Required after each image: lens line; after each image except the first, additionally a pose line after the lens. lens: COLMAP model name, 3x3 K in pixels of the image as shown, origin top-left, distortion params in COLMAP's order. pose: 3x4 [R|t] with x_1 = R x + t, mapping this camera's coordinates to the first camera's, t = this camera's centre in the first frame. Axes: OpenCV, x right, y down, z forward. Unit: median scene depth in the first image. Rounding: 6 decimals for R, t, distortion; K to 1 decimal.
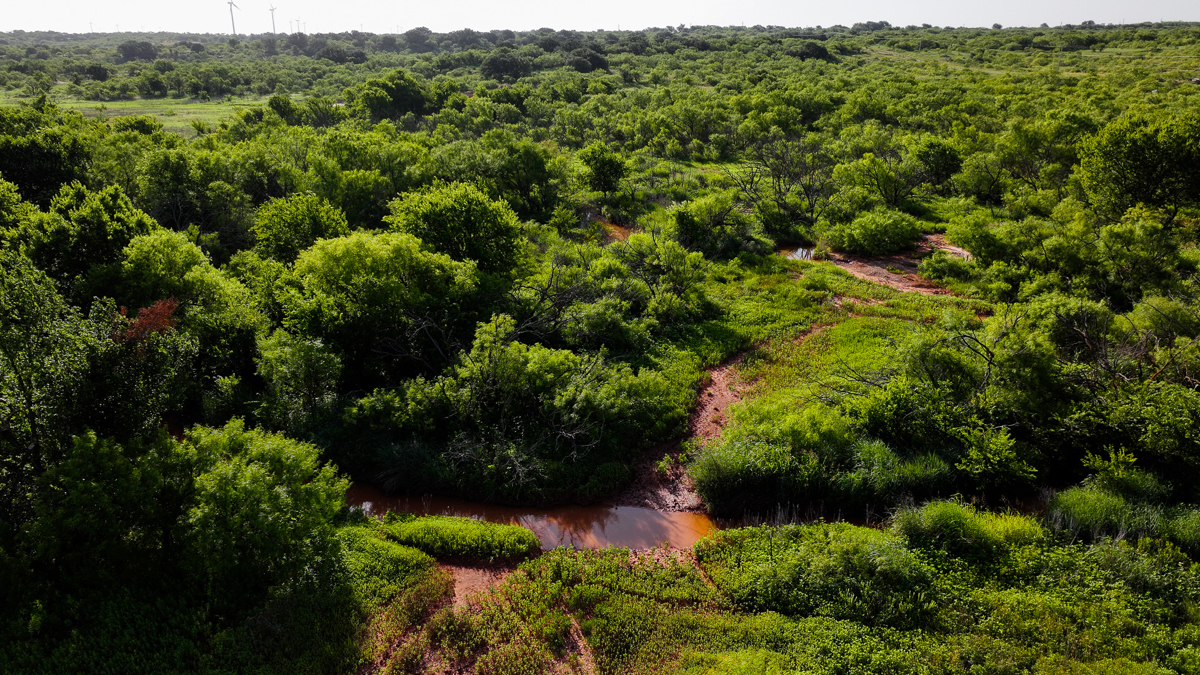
lens RADIAL K [[873.9, 0, 602.6], [0, 873.9, 336.5], [0, 0, 1]] dist [0.008334, 0.016794]
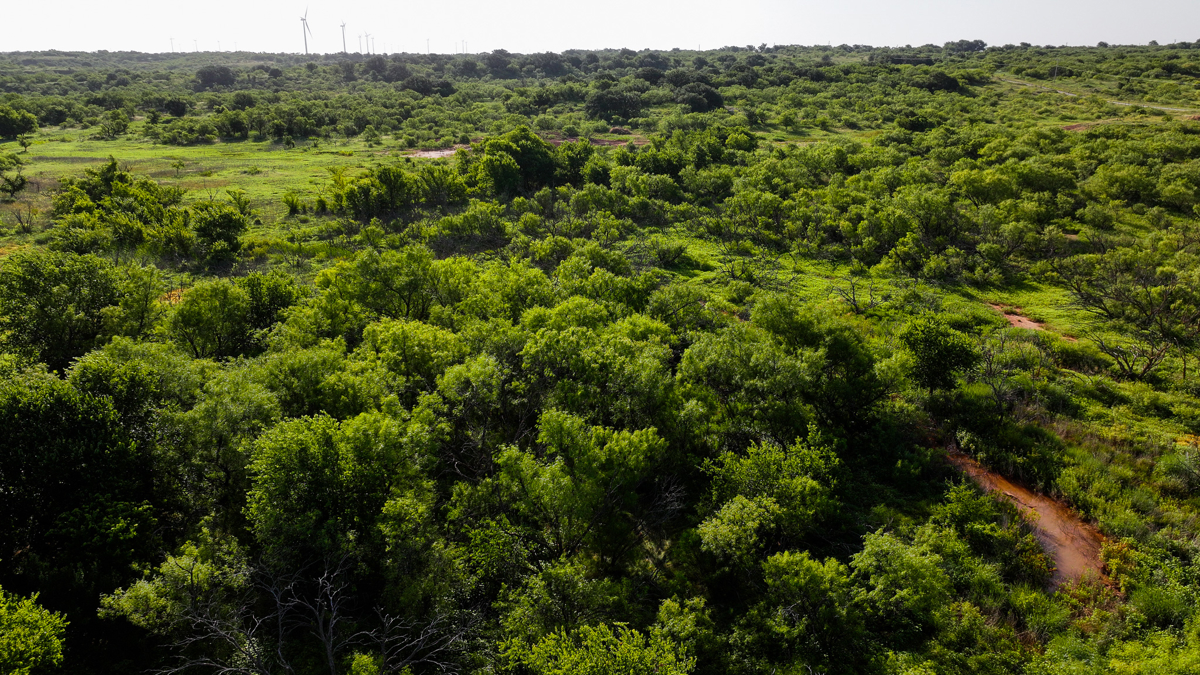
lens RADIAL K [[873.9, 0, 595.5], [0, 873.9, 329.5], [0, 0, 1]] dist [0.008334, 0.016794]
pose [[0.997469, 0.022068, -0.067598, -0.058283], [-0.023447, 0.999532, -0.019662, -0.055027], [0.067132, 0.021197, 0.997519, 0.099944]]
